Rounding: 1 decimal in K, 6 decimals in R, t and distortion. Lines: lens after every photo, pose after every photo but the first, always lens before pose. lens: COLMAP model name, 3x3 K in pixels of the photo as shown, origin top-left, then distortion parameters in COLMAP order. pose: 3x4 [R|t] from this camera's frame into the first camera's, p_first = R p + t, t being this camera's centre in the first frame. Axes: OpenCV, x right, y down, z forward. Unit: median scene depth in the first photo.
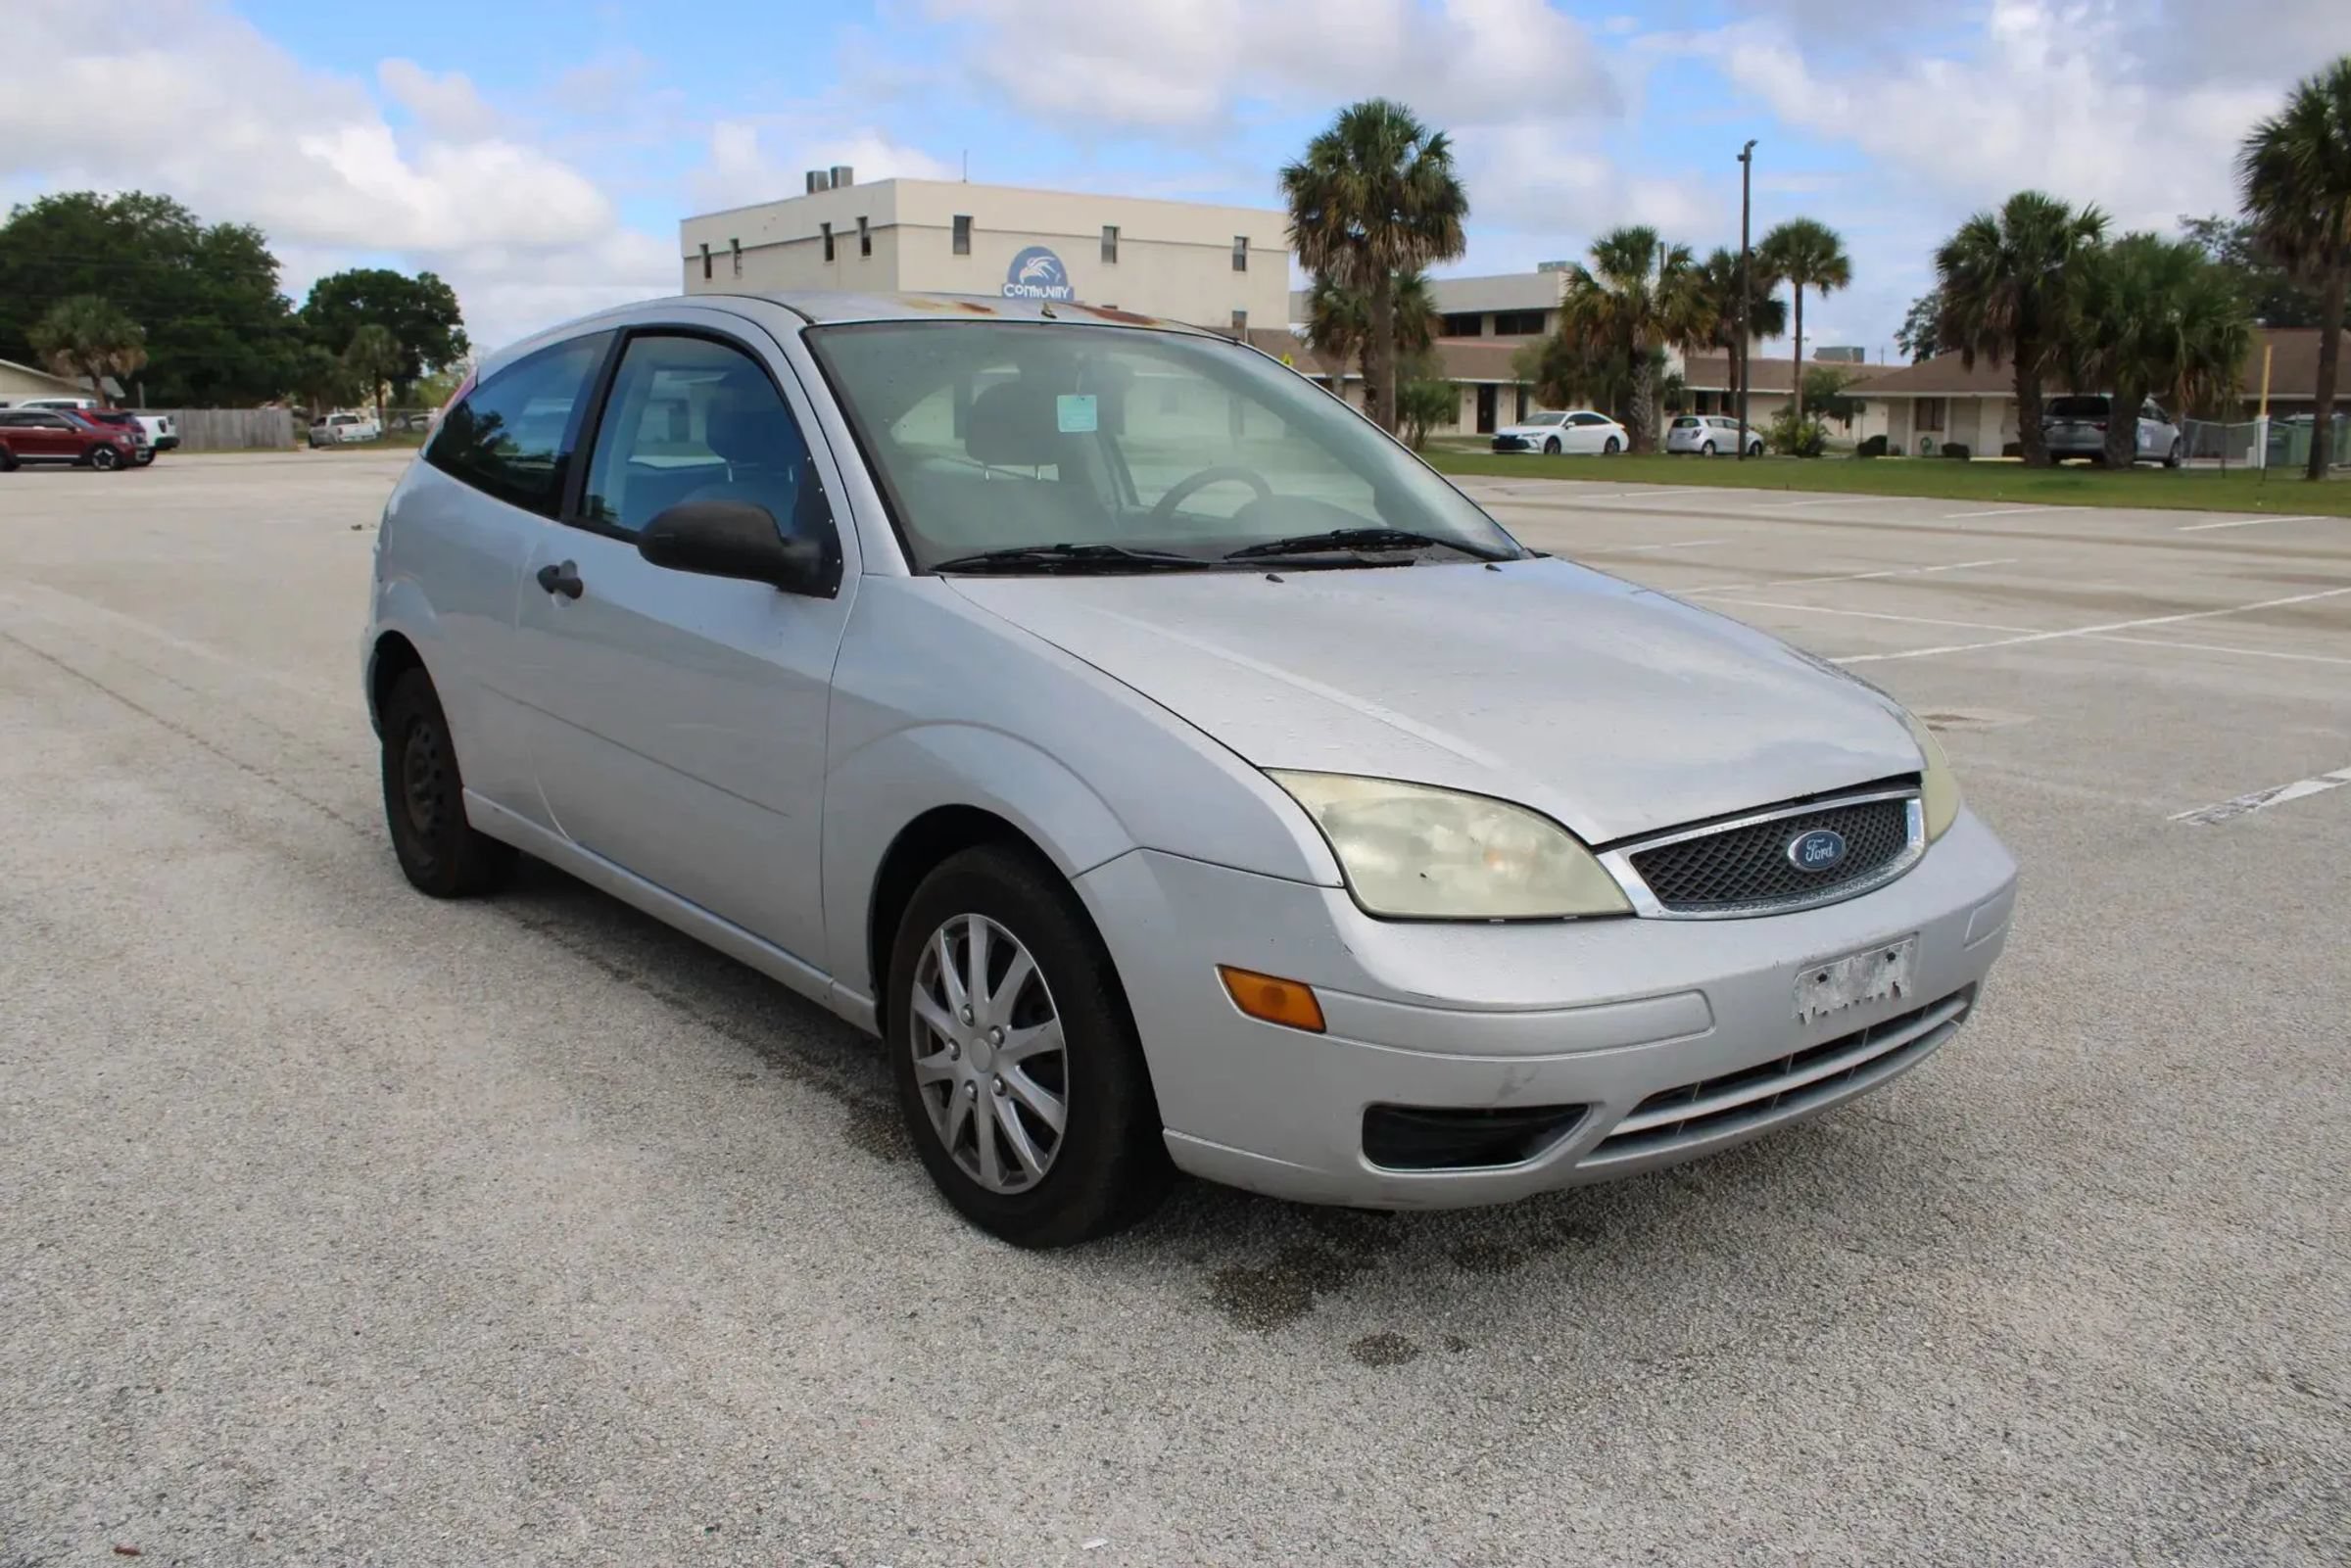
lens RADIAL K [[1944.0, 0, 1183.3], [0, 1944.0, 800.0], [0, 0, 1]] dist [-0.169063, 0.145980]
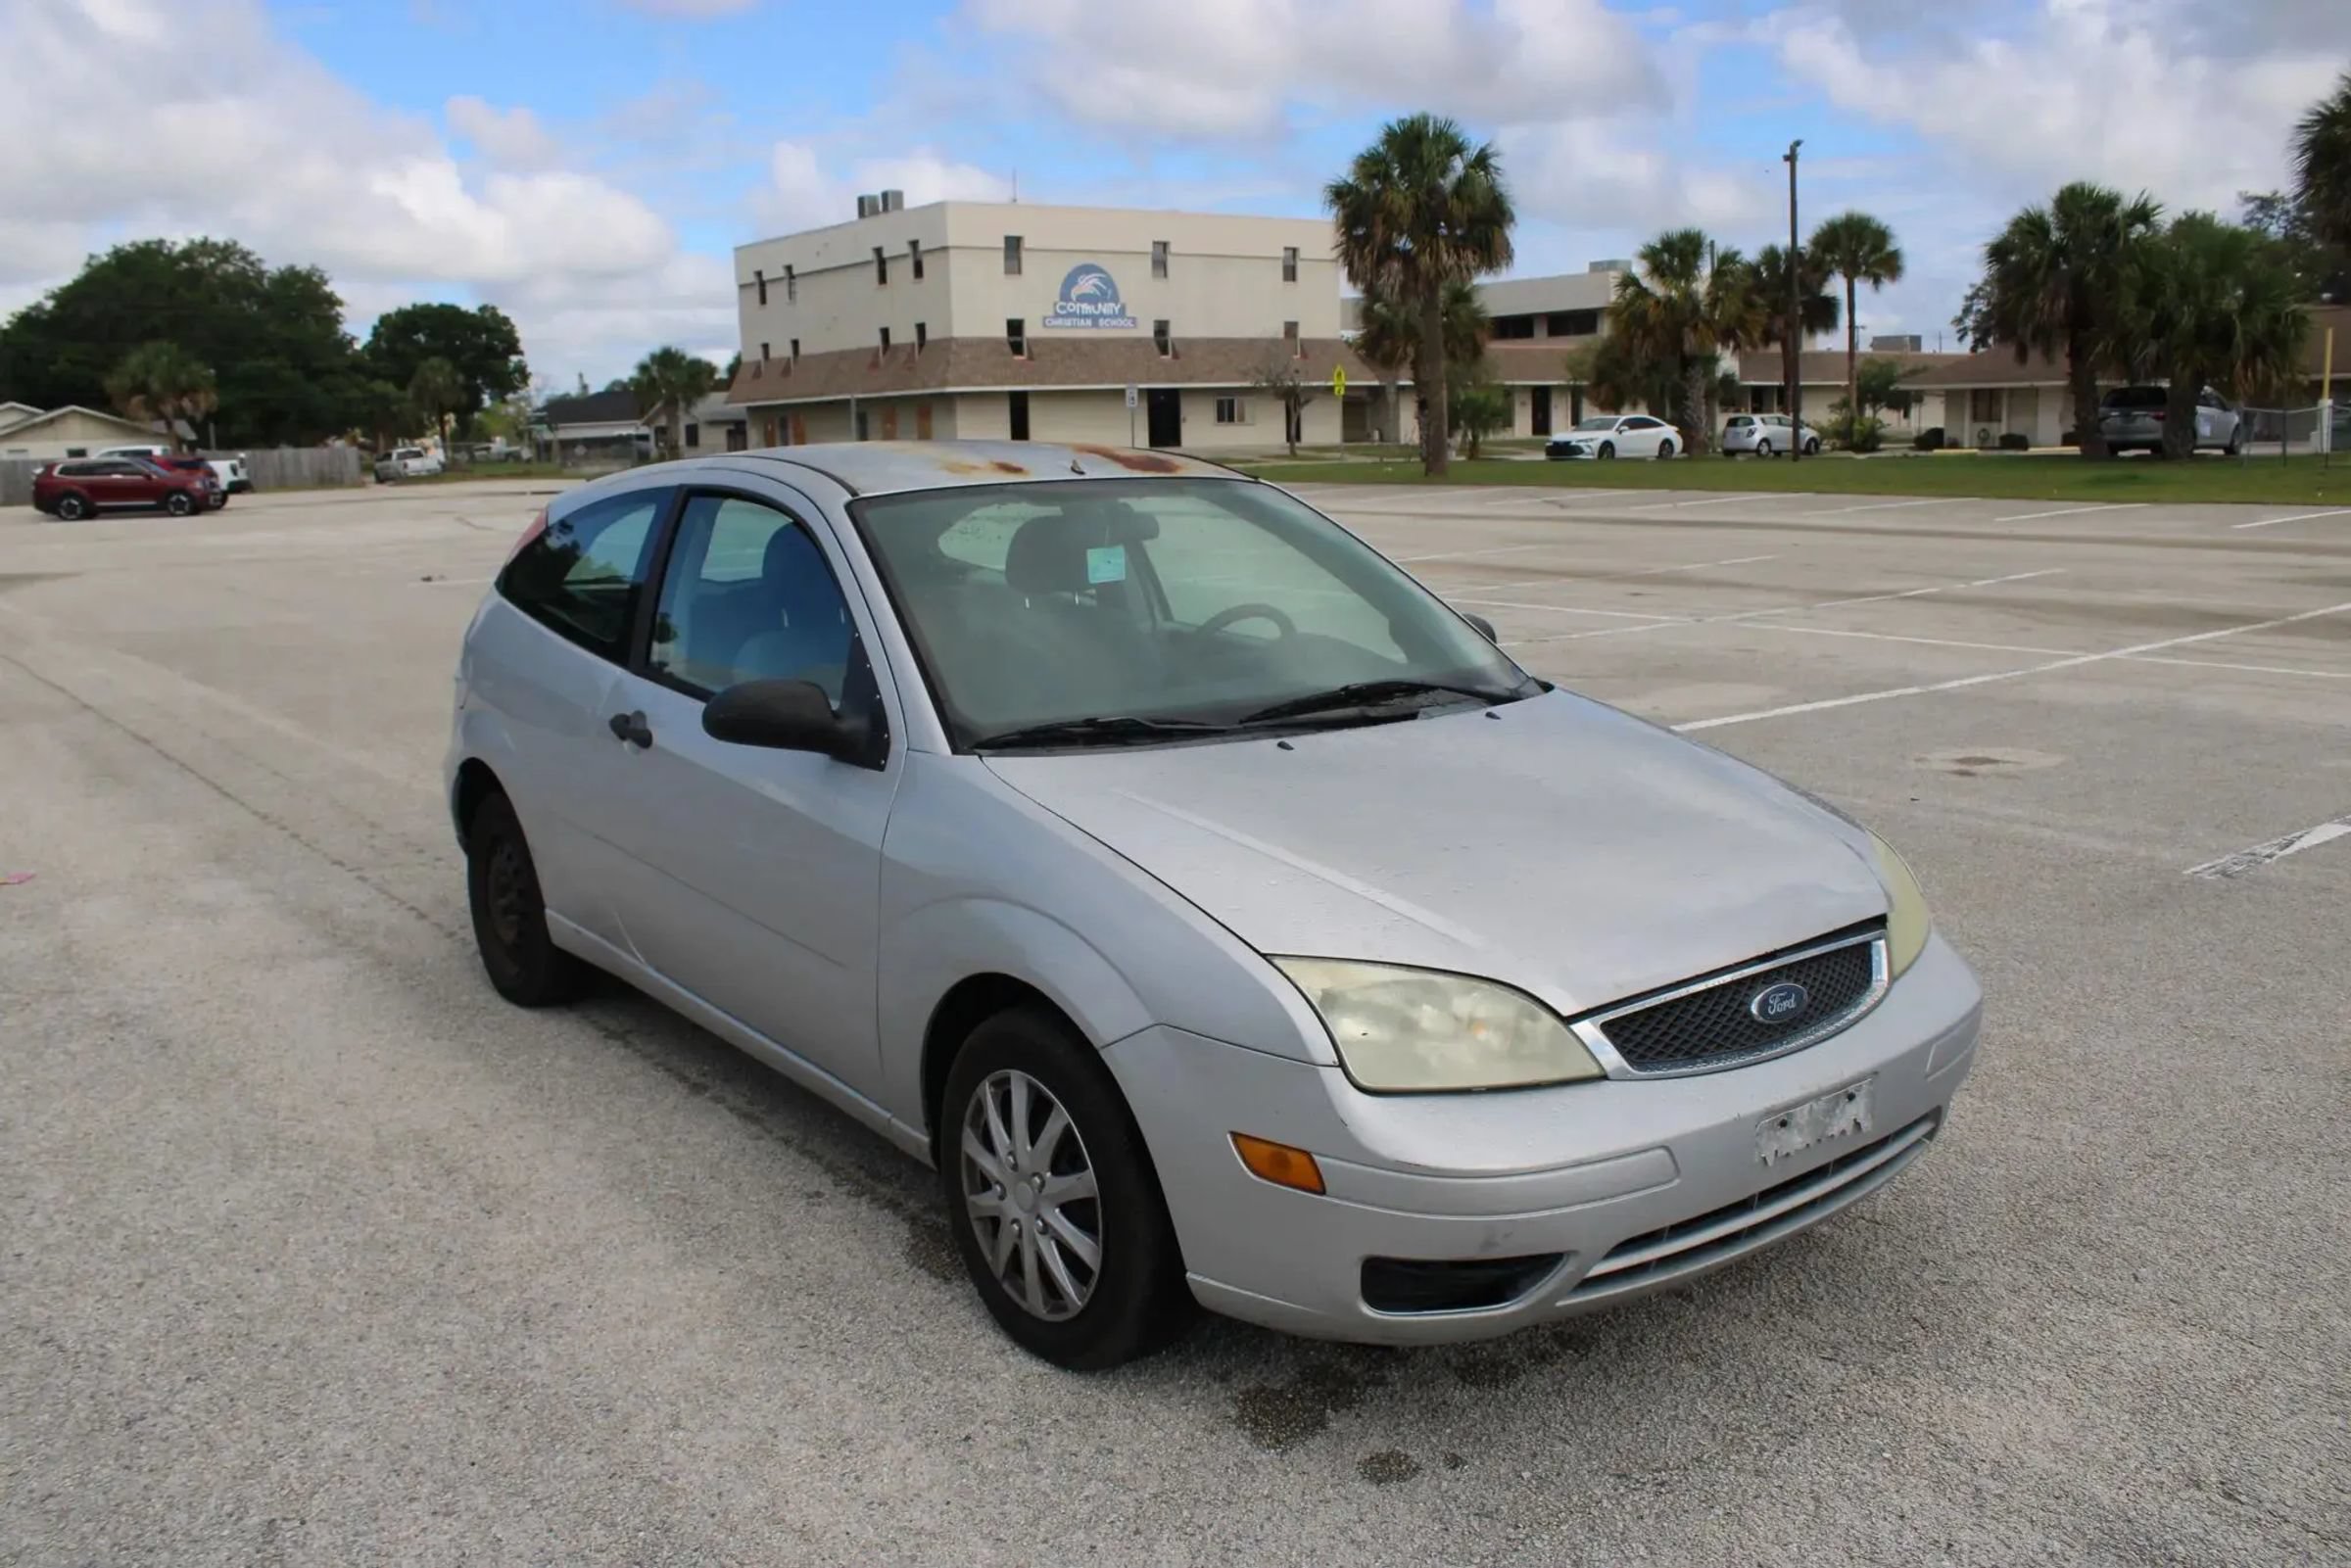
lens RADIAL K [[1944.0, 0, 1180.4], [0, 1944.0, 790.8], [0, 0, 1]] dist [-0.169063, 0.145980]
pose [[0.999108, -0.023779, -0.034899, 0.020856], [0.023496, 0.999688, -0.008499, -0.064850], [0.035090, 0.007671, 0.999355, -0.073344]]
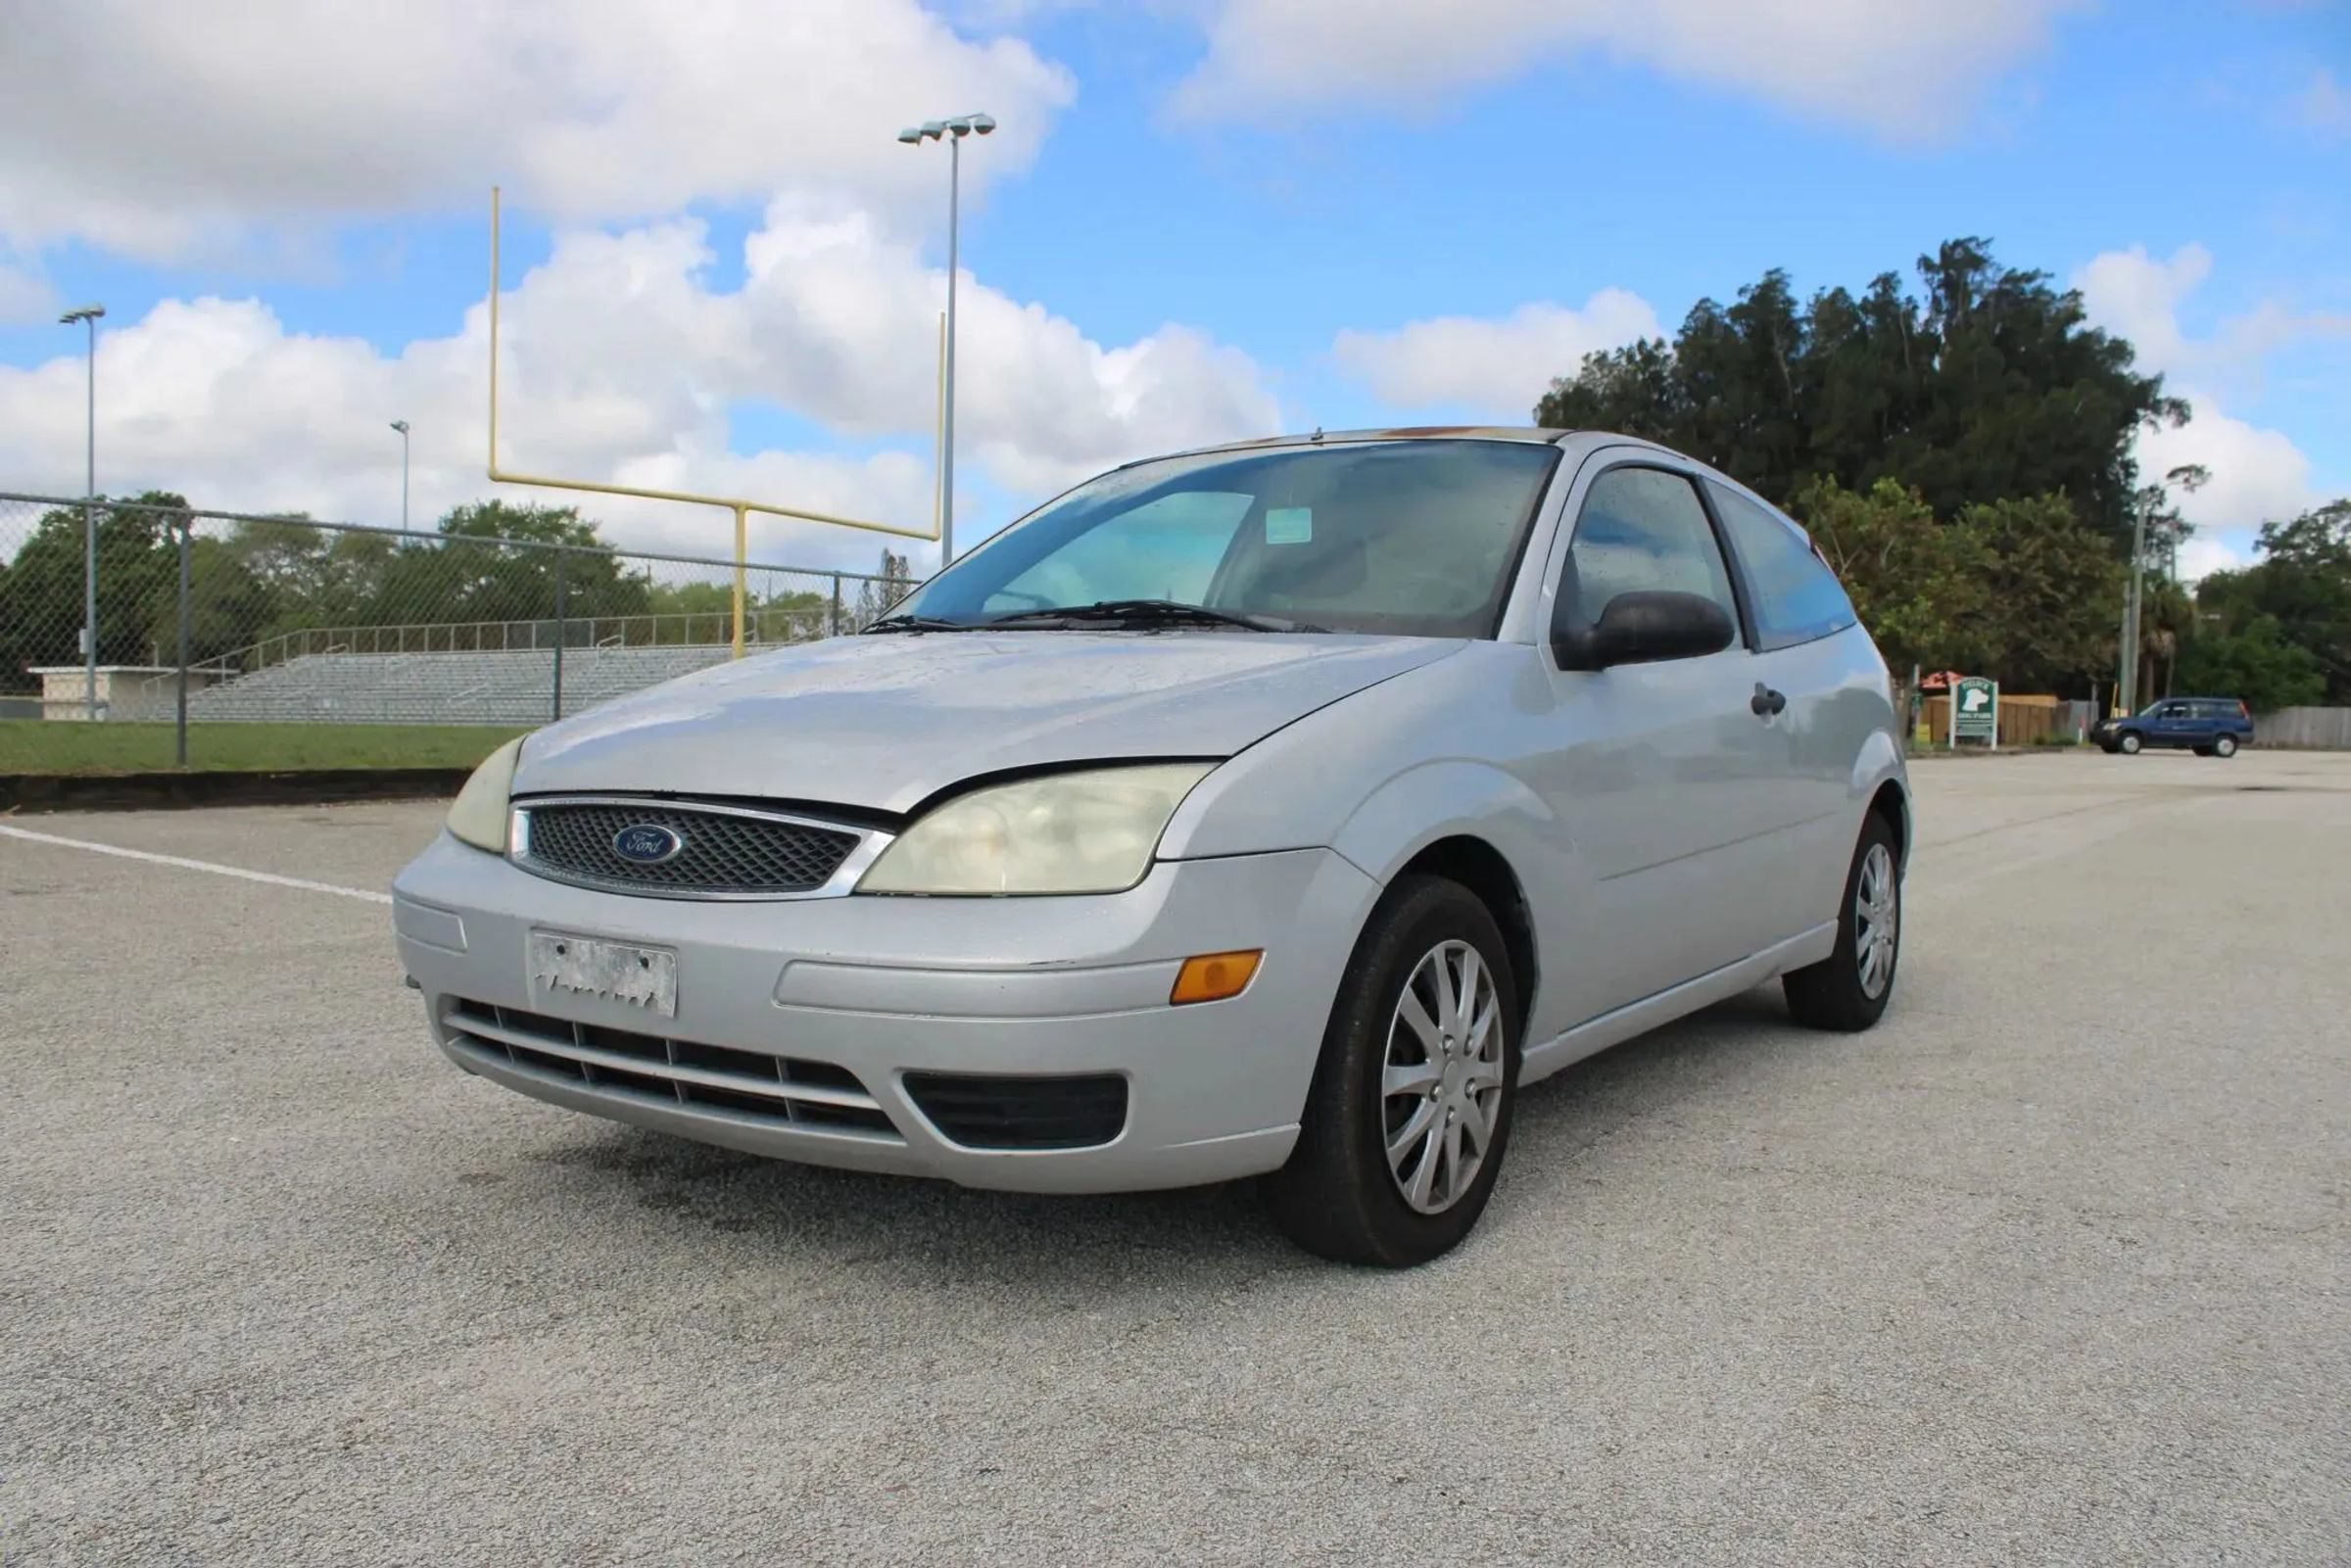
lens RADIAL K [[1944.0, 0, 1185.7], [0, 1944.0, 820.0], [0, 0, 1]] dist [-0.169063, 0.145980]
pose [[0.281727, 0.053984, -0.957975, 0.954738], [-0.201100, 0.979563, -0.003941, -0.026819], [0.938184, 0.193759, 0.286825, 0.673412]]
